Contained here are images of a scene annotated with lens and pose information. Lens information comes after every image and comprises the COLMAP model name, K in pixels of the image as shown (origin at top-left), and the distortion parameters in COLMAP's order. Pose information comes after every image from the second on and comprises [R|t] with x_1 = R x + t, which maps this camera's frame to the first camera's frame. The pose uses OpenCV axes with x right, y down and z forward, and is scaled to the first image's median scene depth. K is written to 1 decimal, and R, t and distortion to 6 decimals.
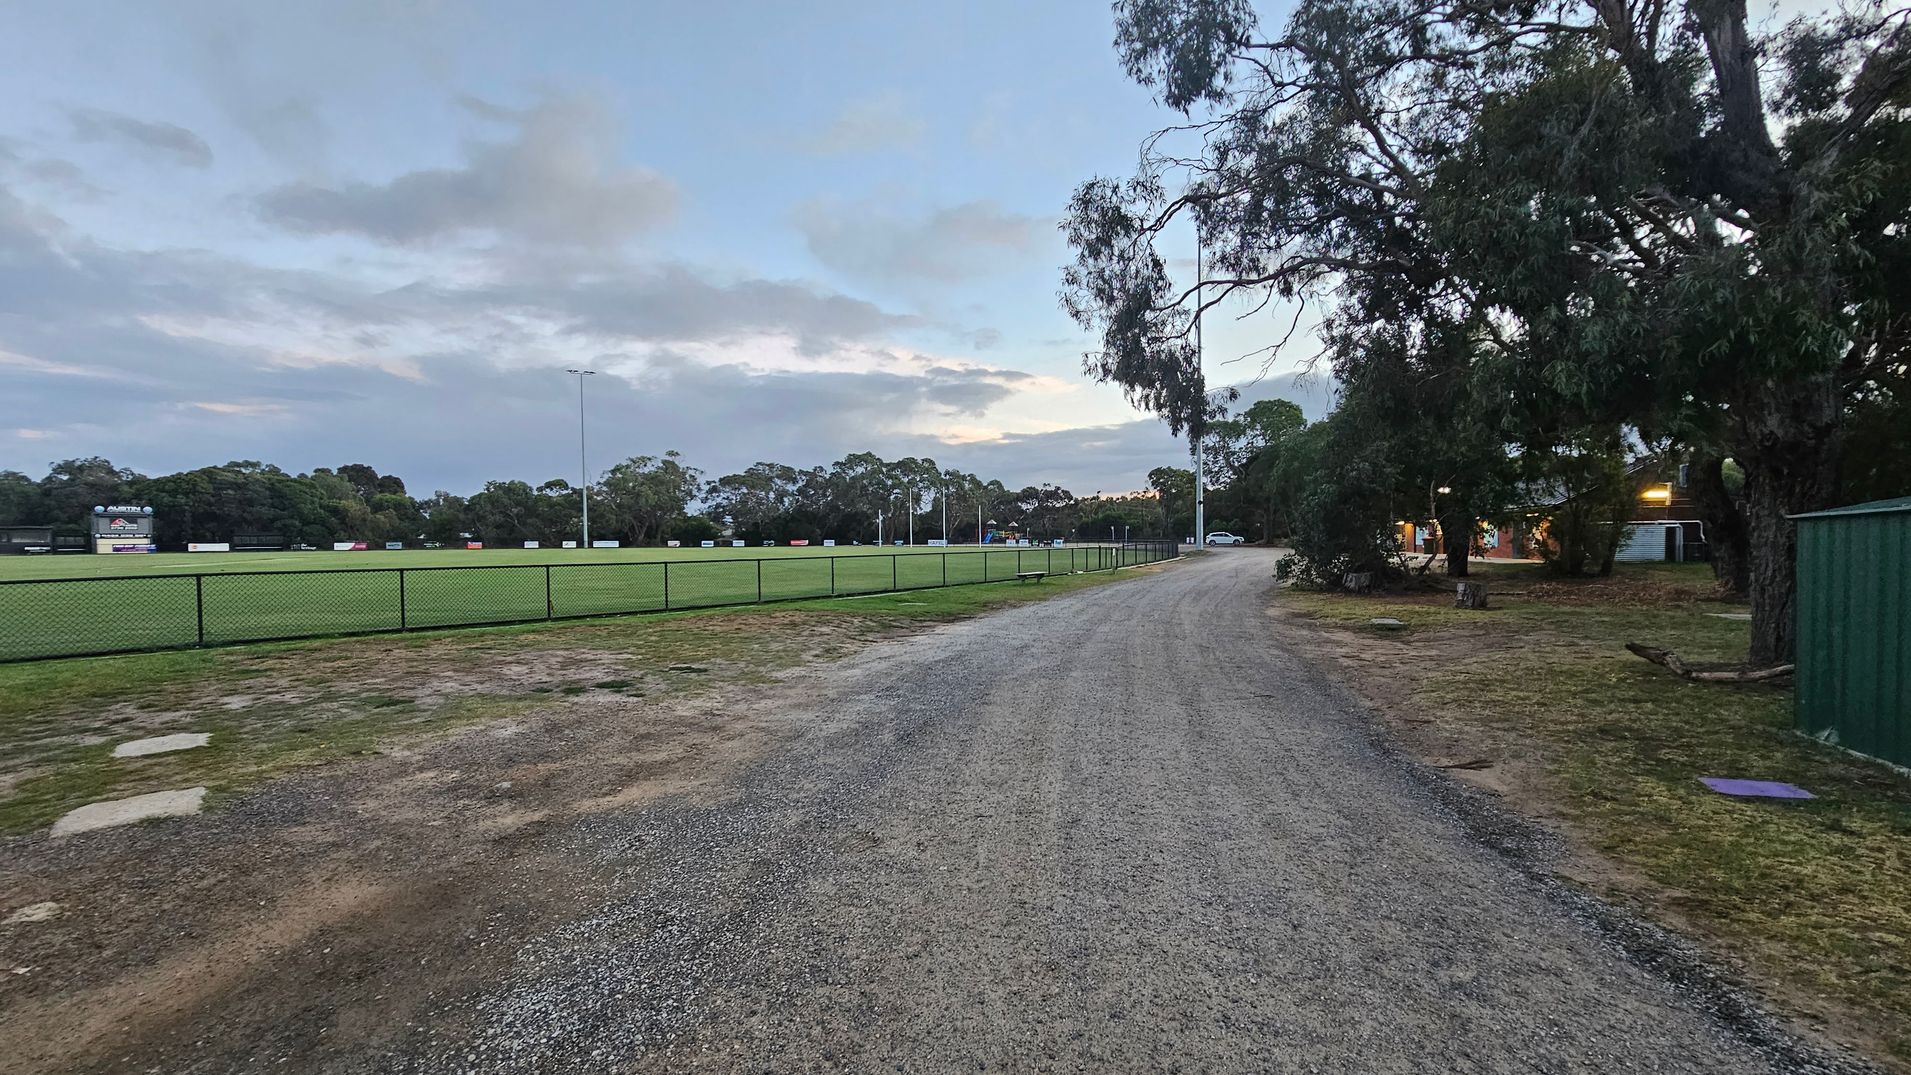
lens RADIAL K [[780.4, 0, 953.0], [0, 780.4, 559.7], [0, 0, 1]] dist [-0.002679, -0.000354]
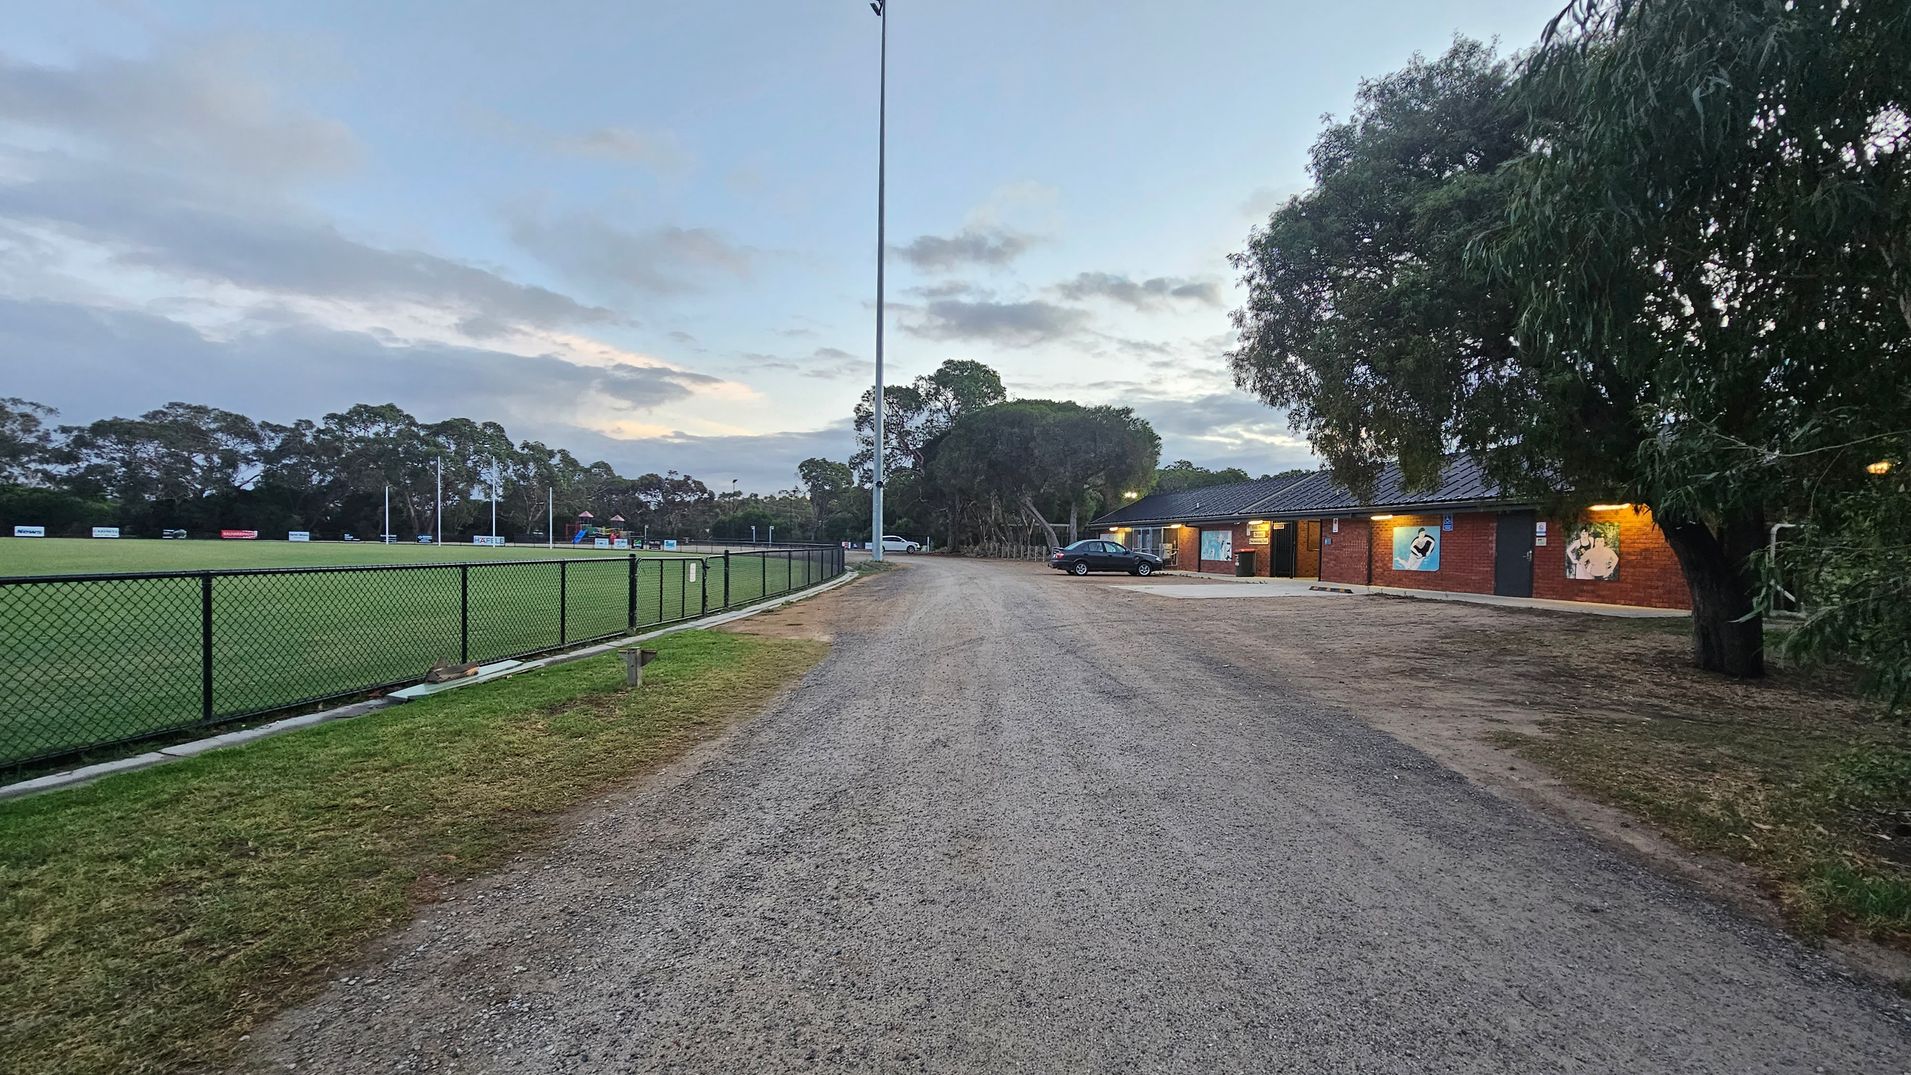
lens RADIAL K [[780.4, 0, 953.0], [0, 780.4, 559.7], [0, 0, 1]] dist [-0.002679, -0.000354]
pose [[0.903934, 0.016003, 0.427372, 0.045502], [-0.013530, 0.999870, -0.008822, -0.003758], [-0.427457, 0.002192, 0.904033, 0.179484]]
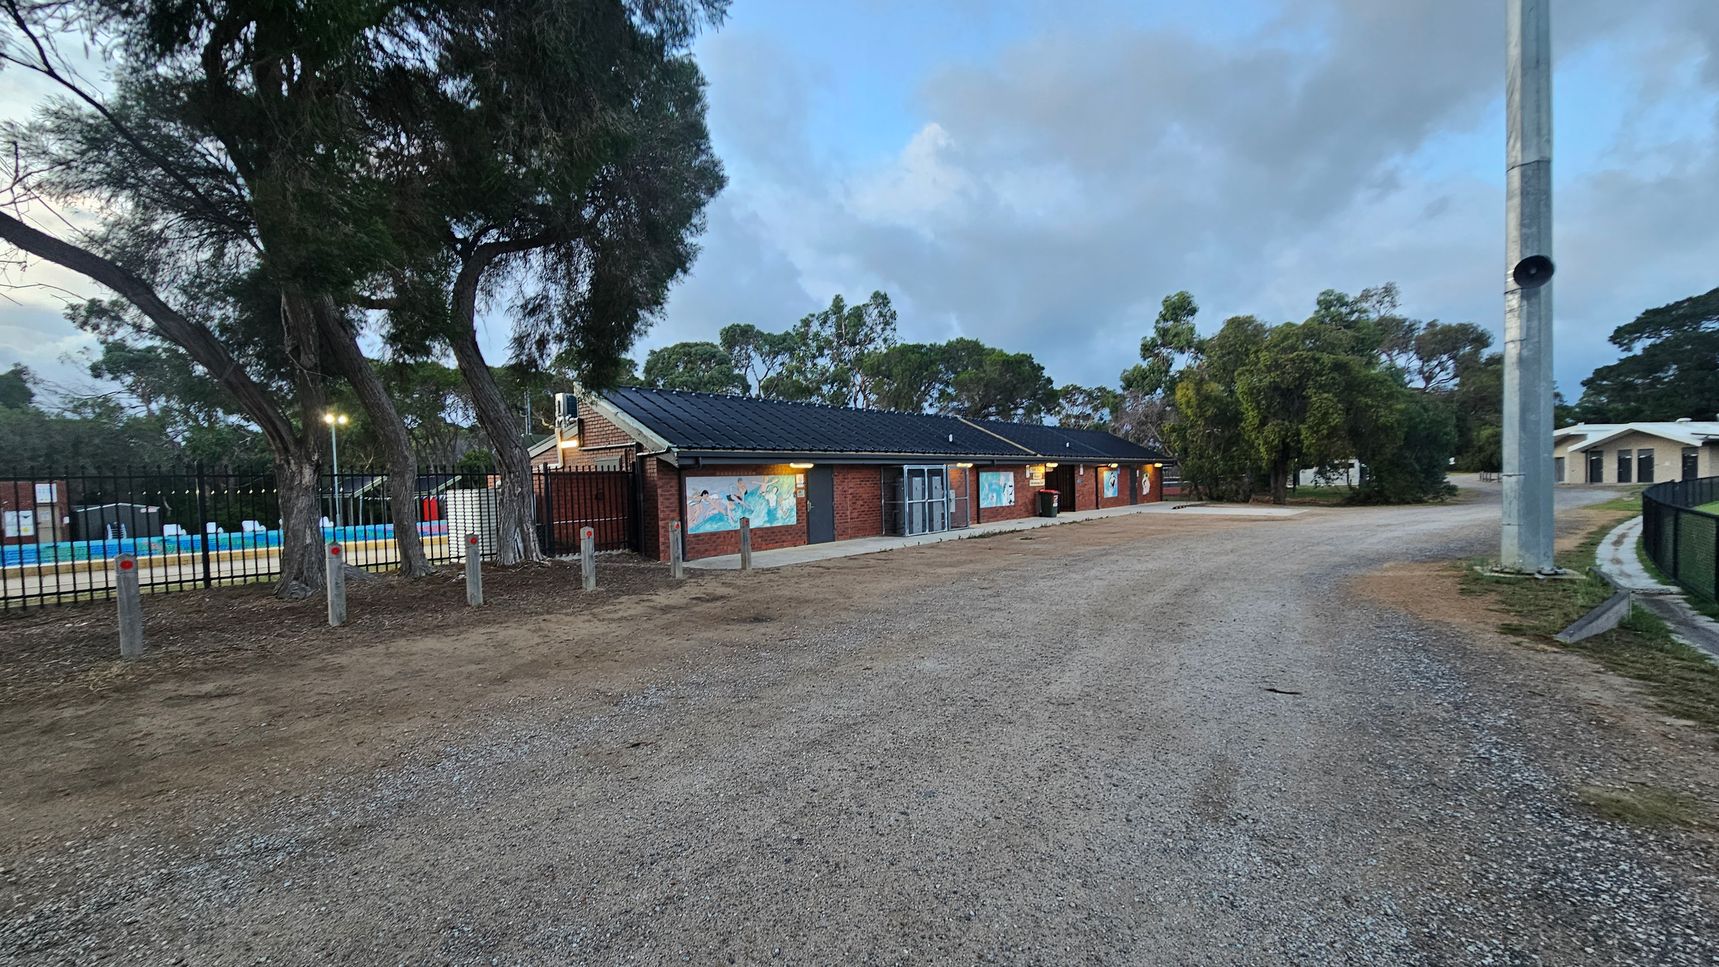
lens RADIAL K [[702.0, 0, 857.3], [0, 702.0, 503.5], [0, 0, 1]] dist [-0.002679, -0.000354]
pose [[-0.901964, 0.045657, 0.429392, 0.166999], [0.067169, 0.997125, 0.035069, -0.015772], [-0.426556, 0.060473, -0.902437, 0.521392]]
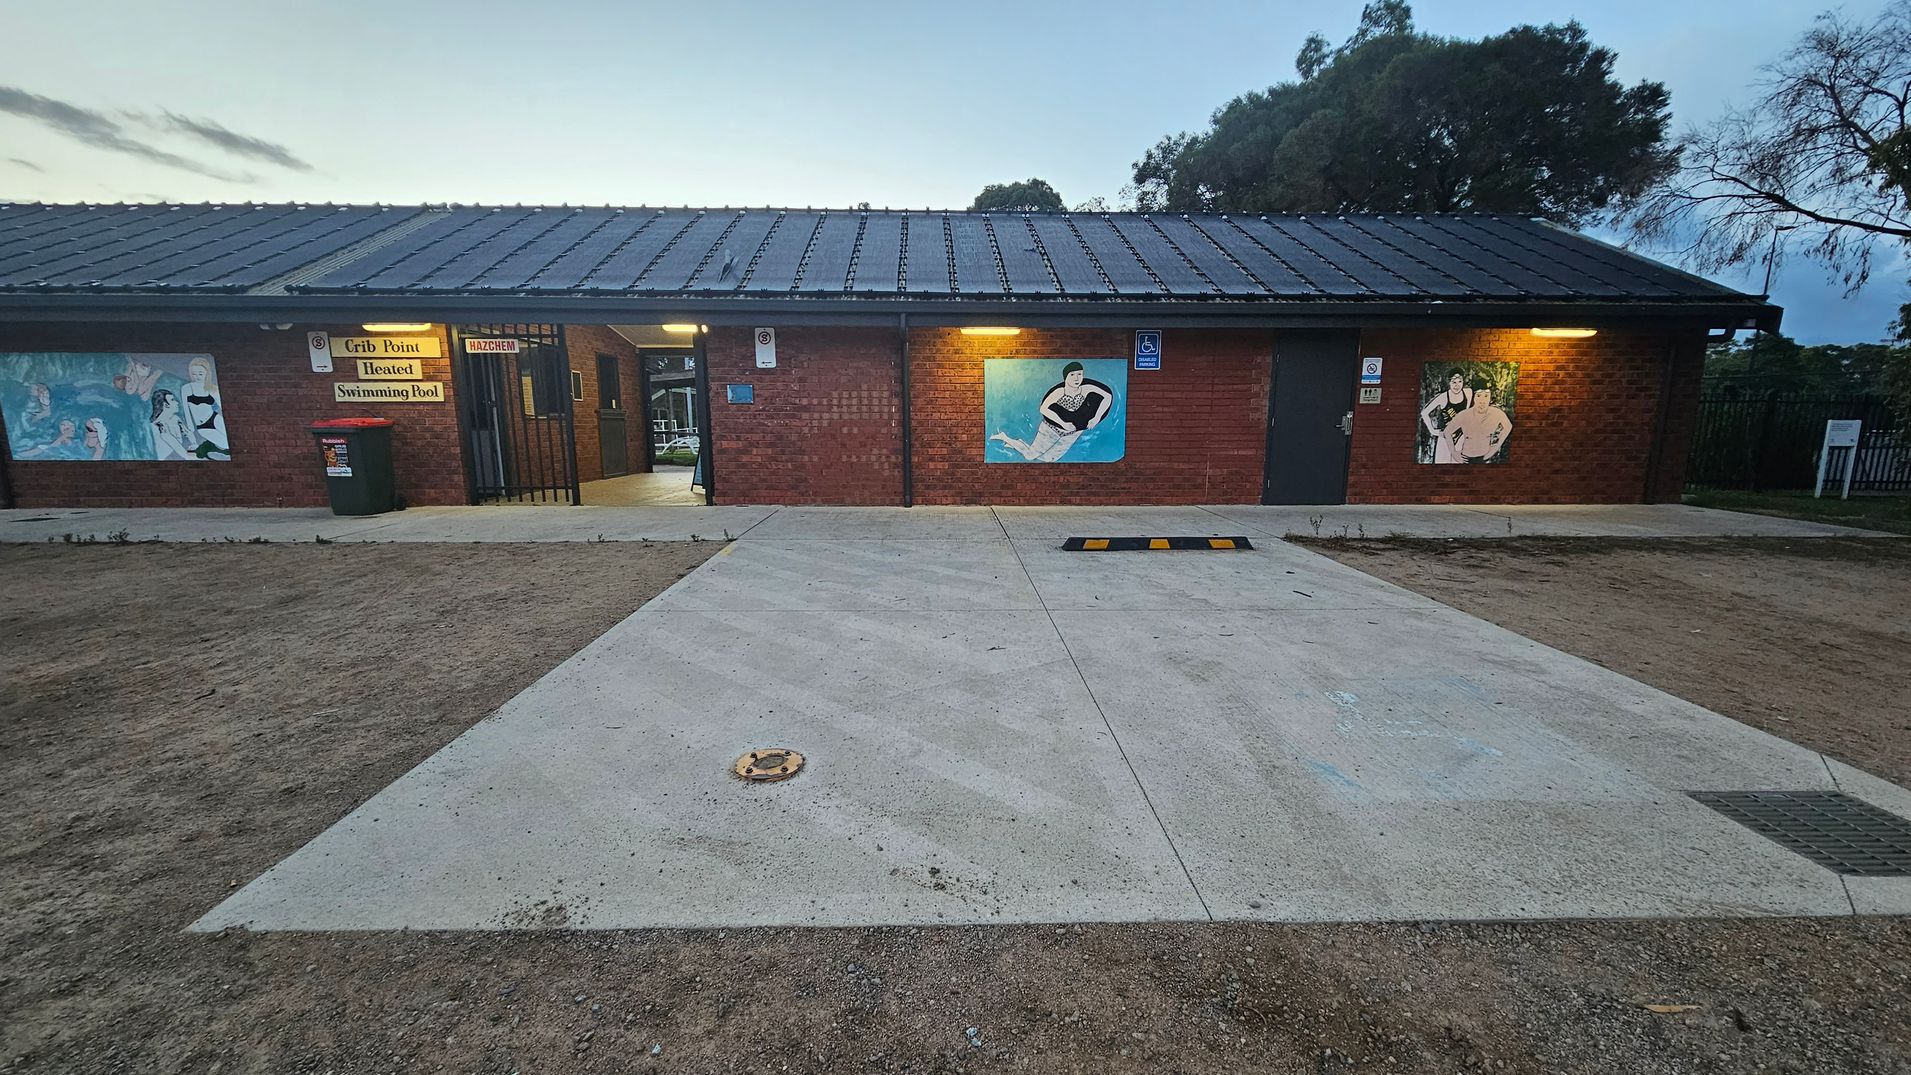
lens RADIAL K [[780.4, 0, 953.0], [0, 780.4, 559.7], [0, 0, 1]] dist [-0.002679, -0.000354]
pose [[-0.289668, -0.160606, 0.943556, 0.130037], [0.028069, 0.983972, 0.176103, -0.007982], [-0.956716, 0.077496, -0.280517, 0.304456]]
